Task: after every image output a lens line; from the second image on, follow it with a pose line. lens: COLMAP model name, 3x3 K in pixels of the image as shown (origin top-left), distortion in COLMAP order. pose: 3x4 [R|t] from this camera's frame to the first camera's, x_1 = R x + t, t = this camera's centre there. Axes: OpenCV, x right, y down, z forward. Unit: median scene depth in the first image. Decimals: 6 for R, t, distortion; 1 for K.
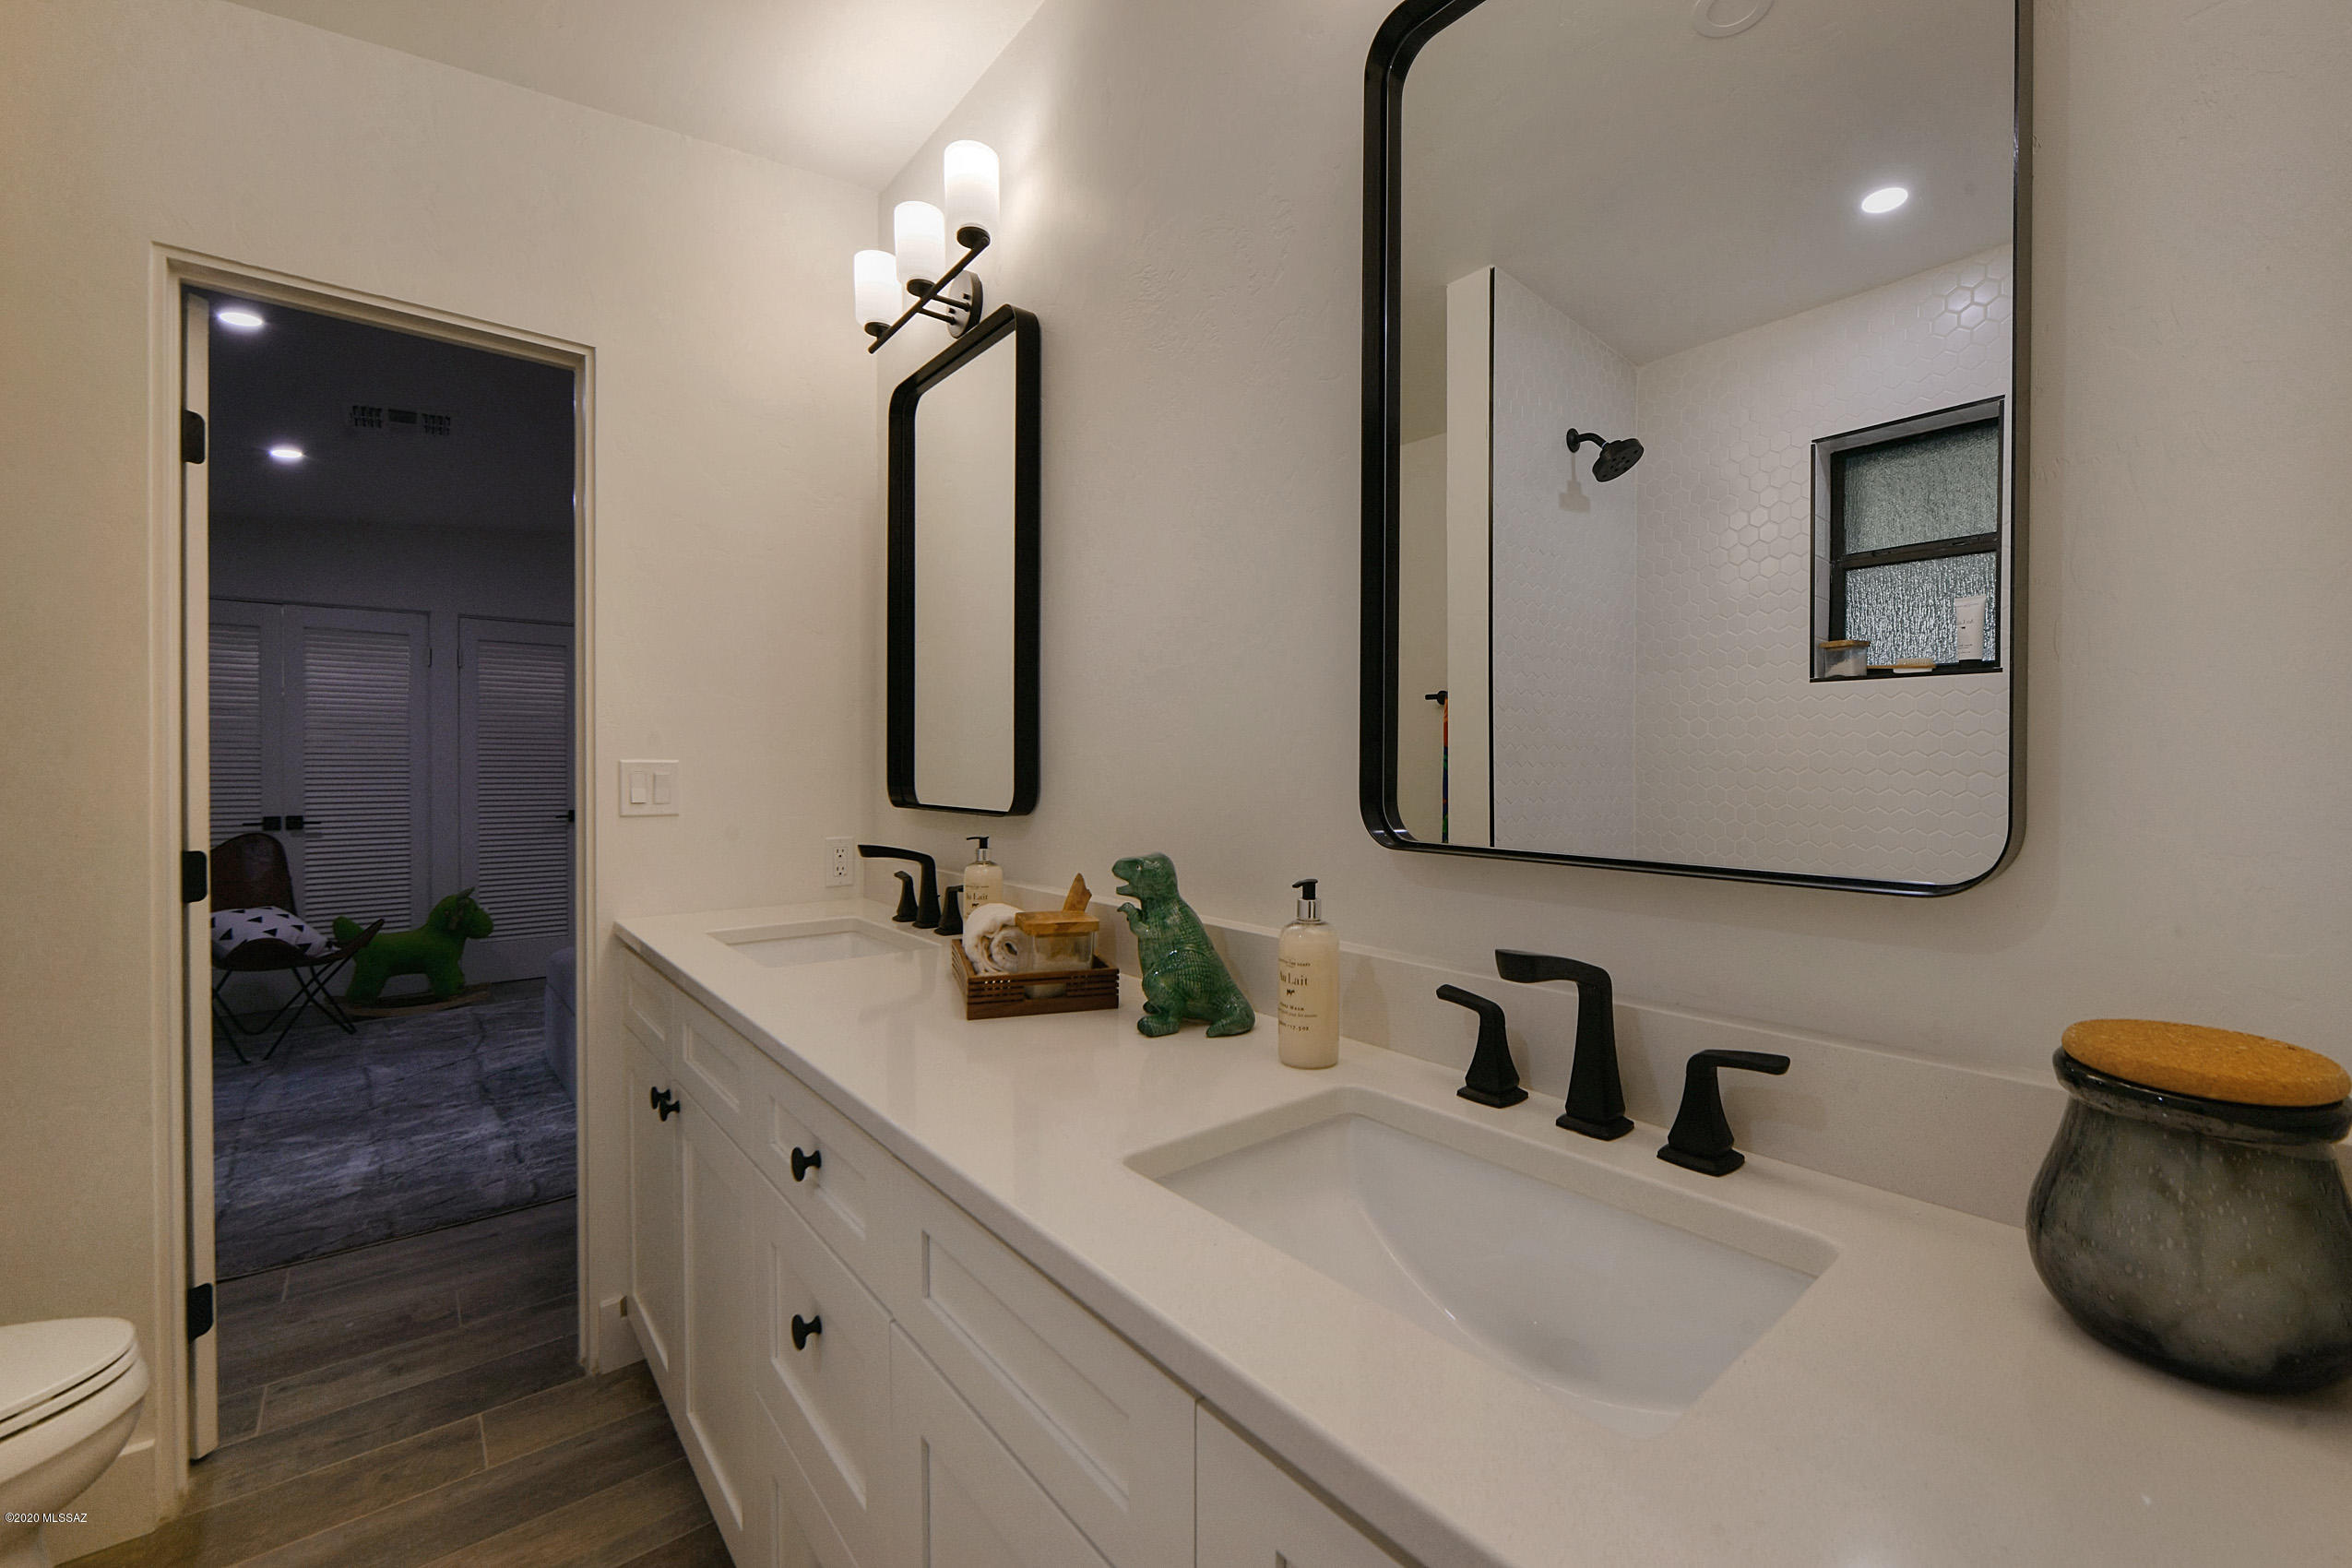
lens RADIAL K [[966.5, 0, 1176.9], [0, 966.5, 767.7], [0, 0, 1]] dist [-0.008769, 0.000546]
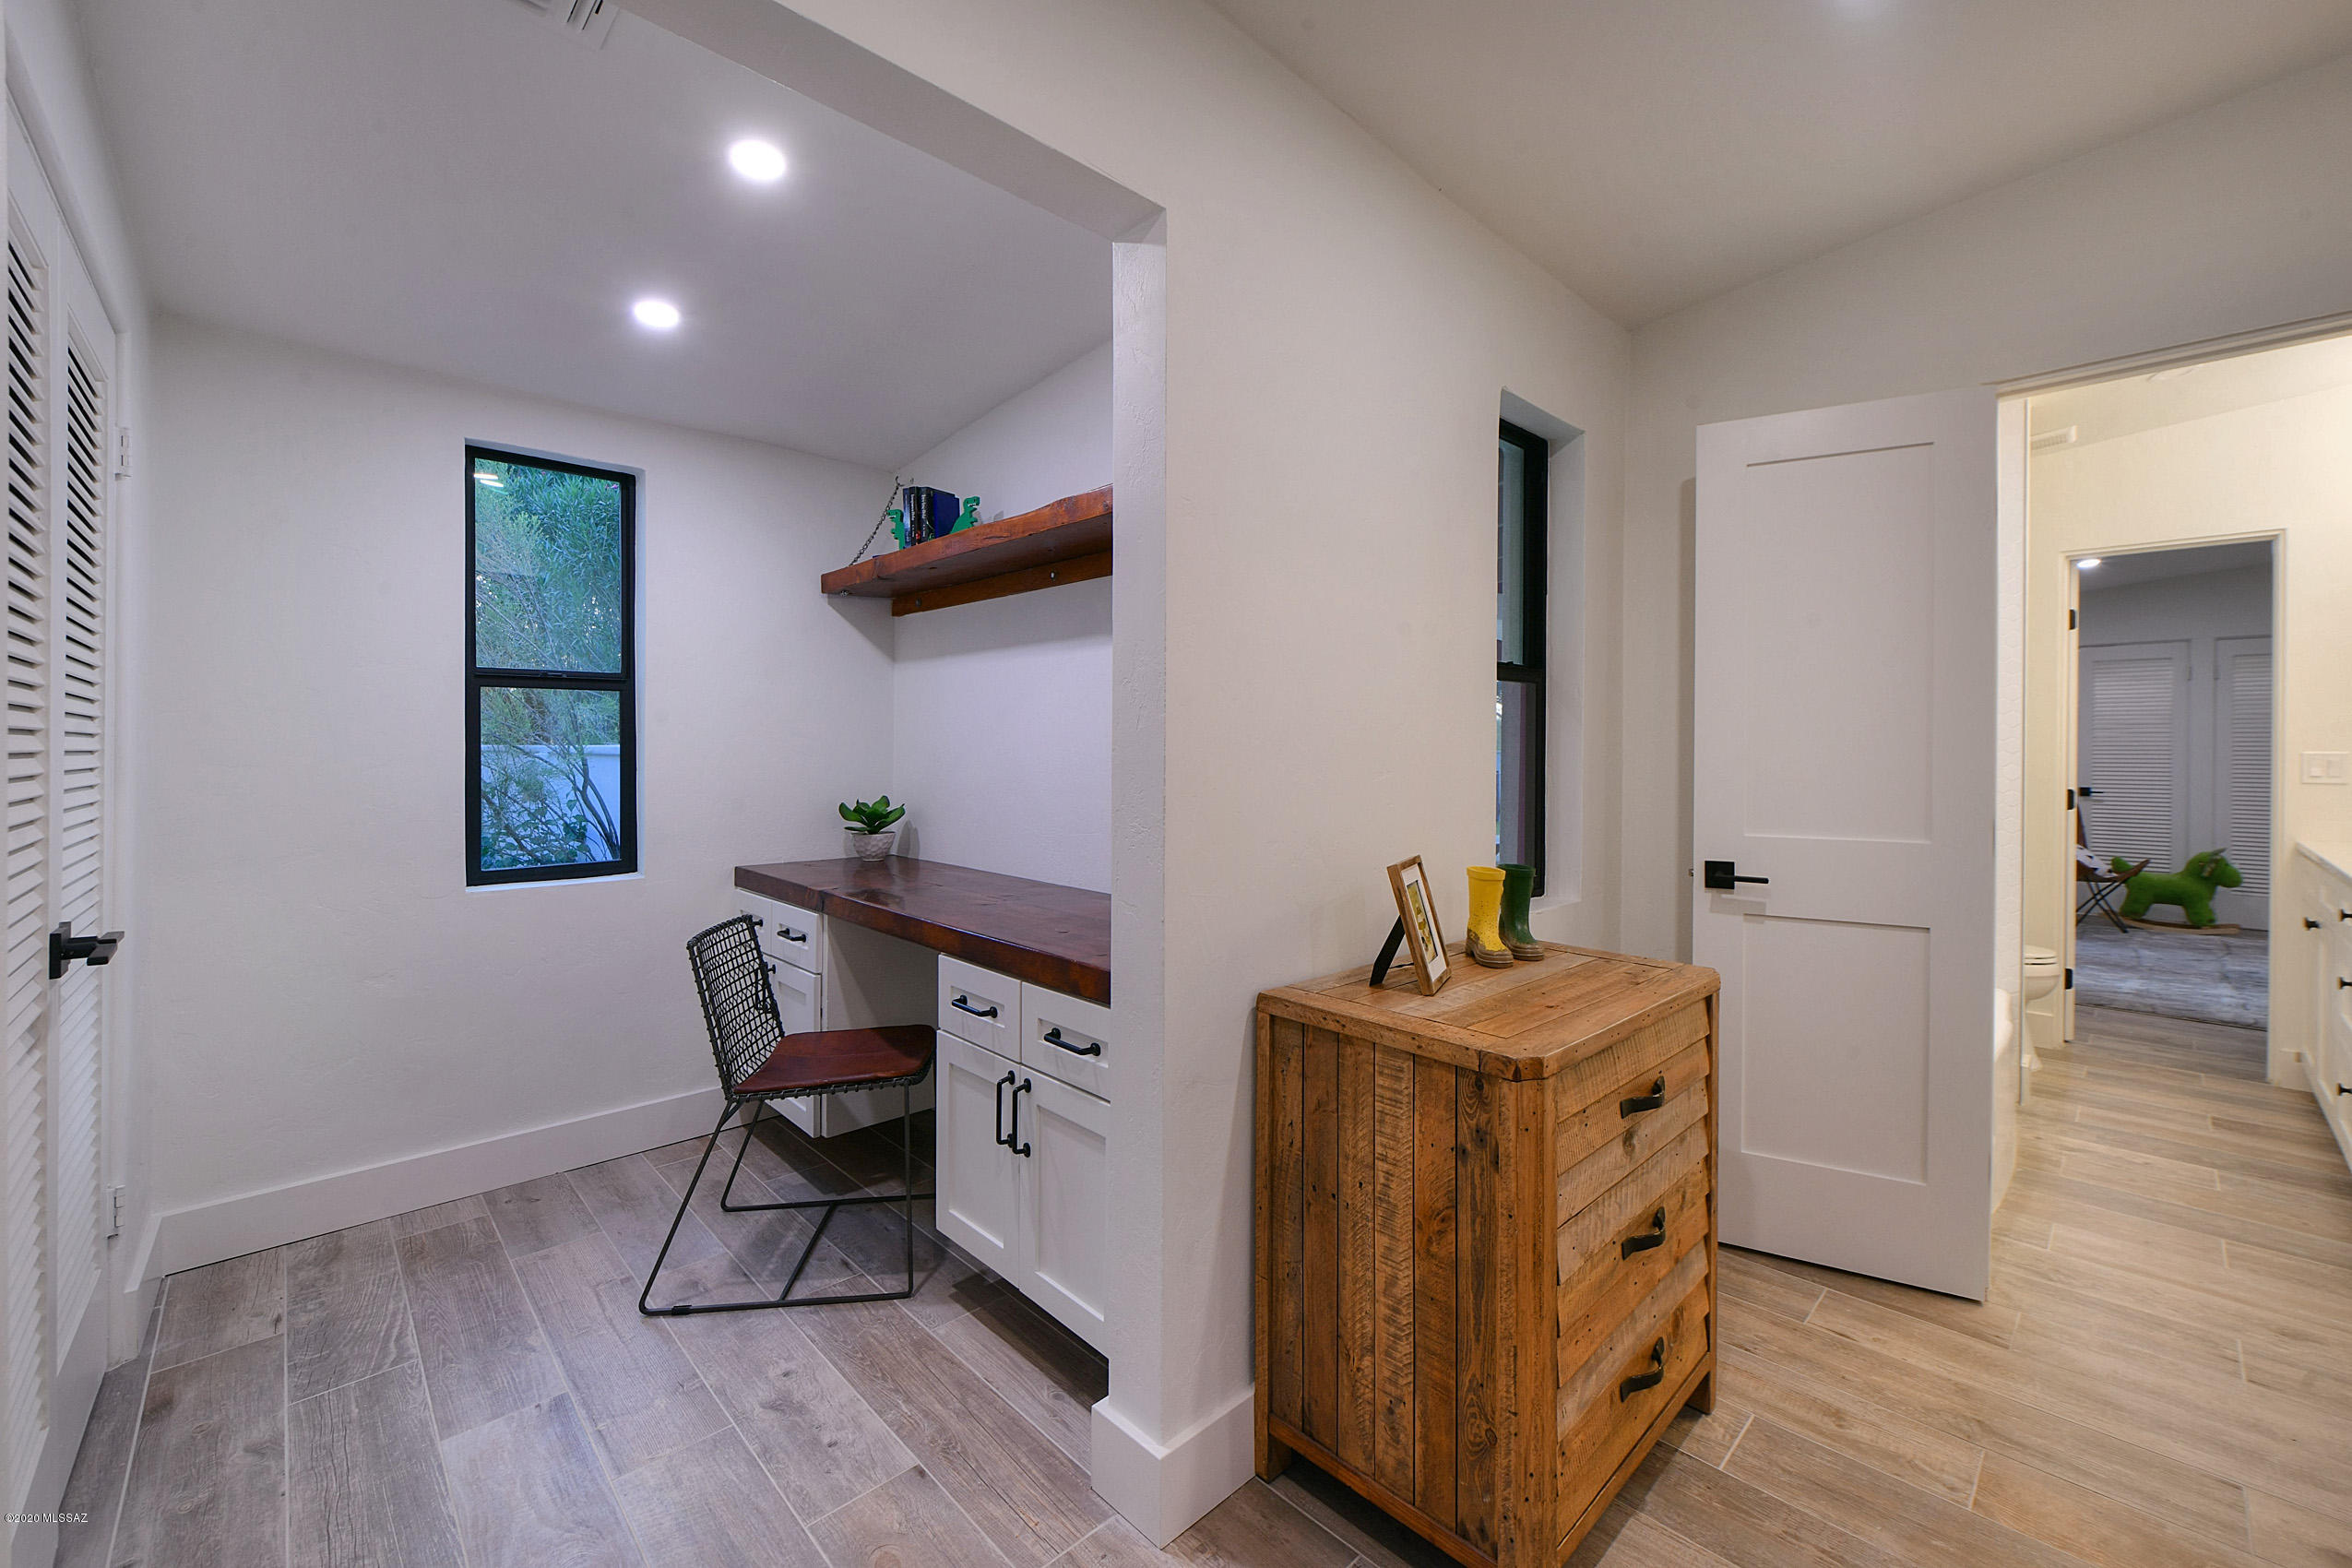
lens RADIAL K [[966.5, 0, 1168.1], [0, 966.5, 747.7], [0, 0, 1]] dist [-0.008769, 0.000546]
pose [[0.087415, 0.003097, -0.996167, 0.502793], [-0.011738, 0.999929, 0.002079, 0.002659], [0.996103, 0.011512, 0.087445, -0.626437]]
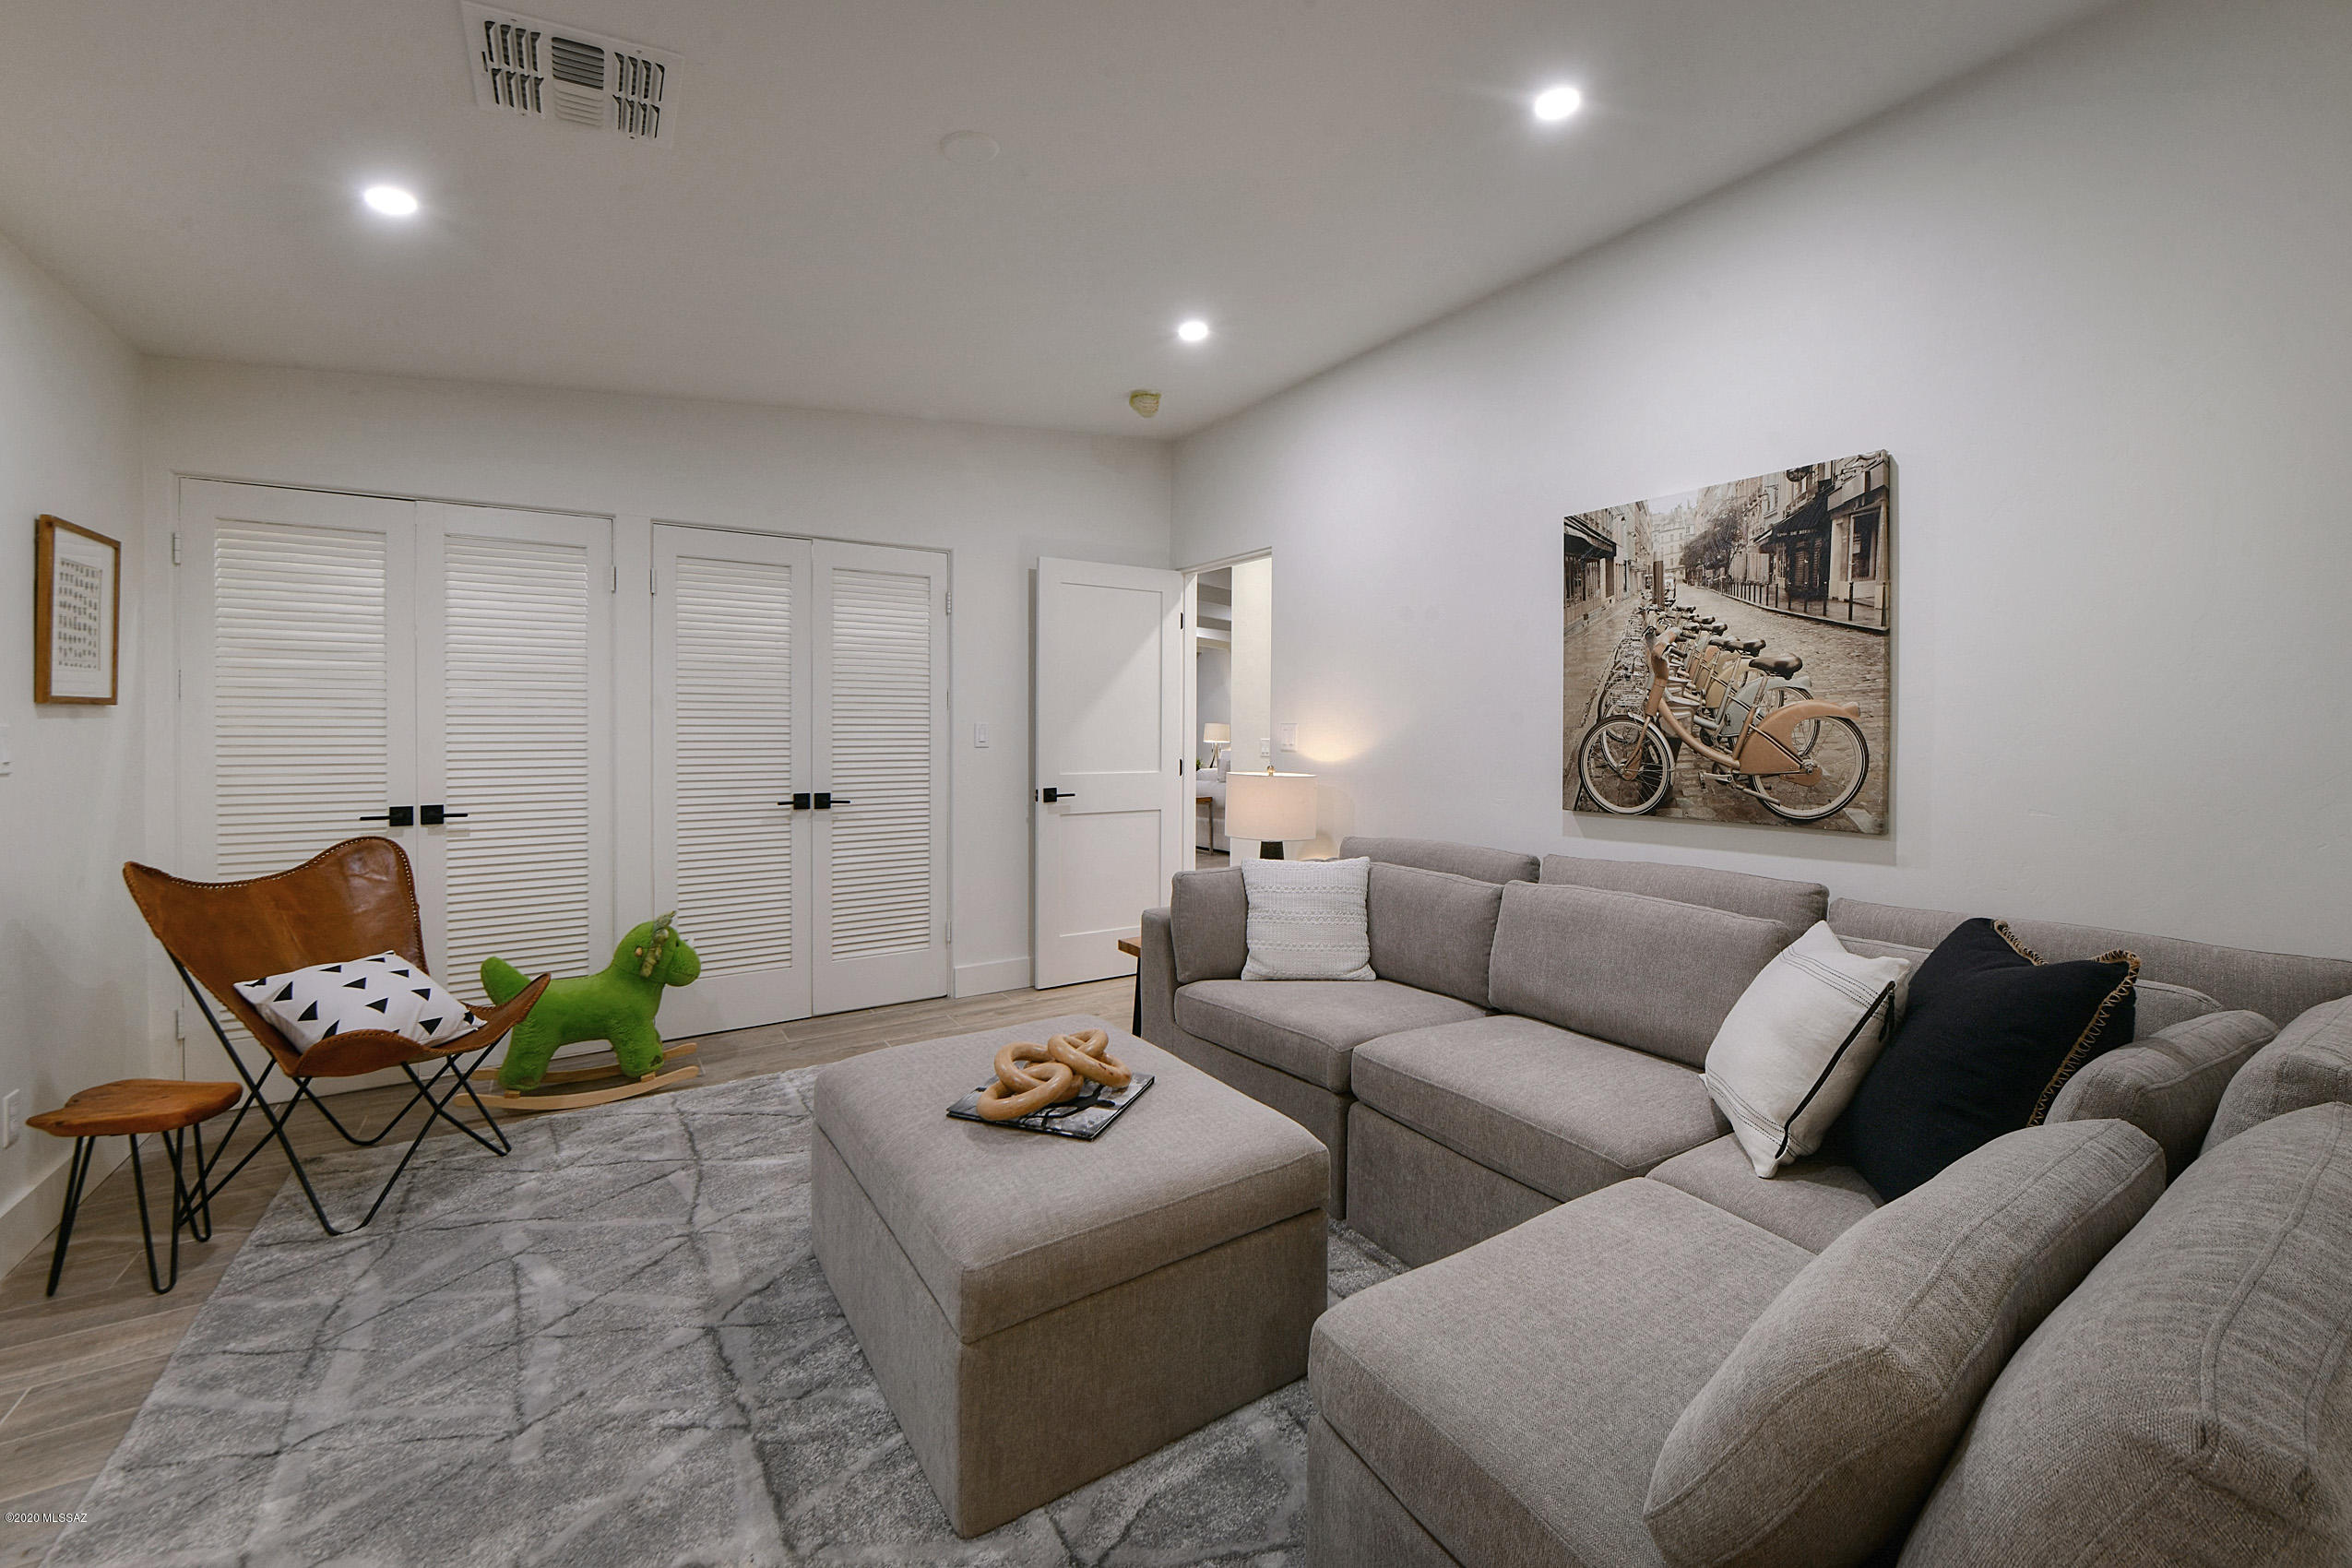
lens RADIAL K [[966.5, 0, 1218.4], [0, 966.5, 735.8], [0, 0, 1]] dist [-0.008769, 0.000546]
pose [[0.995834, 0.006502, -0.090949, -0.325827], [-0.005813, 0.999952, 0.007838, -0.010567], [0.090996, -0.007276, 0.995825, 0.405015]]
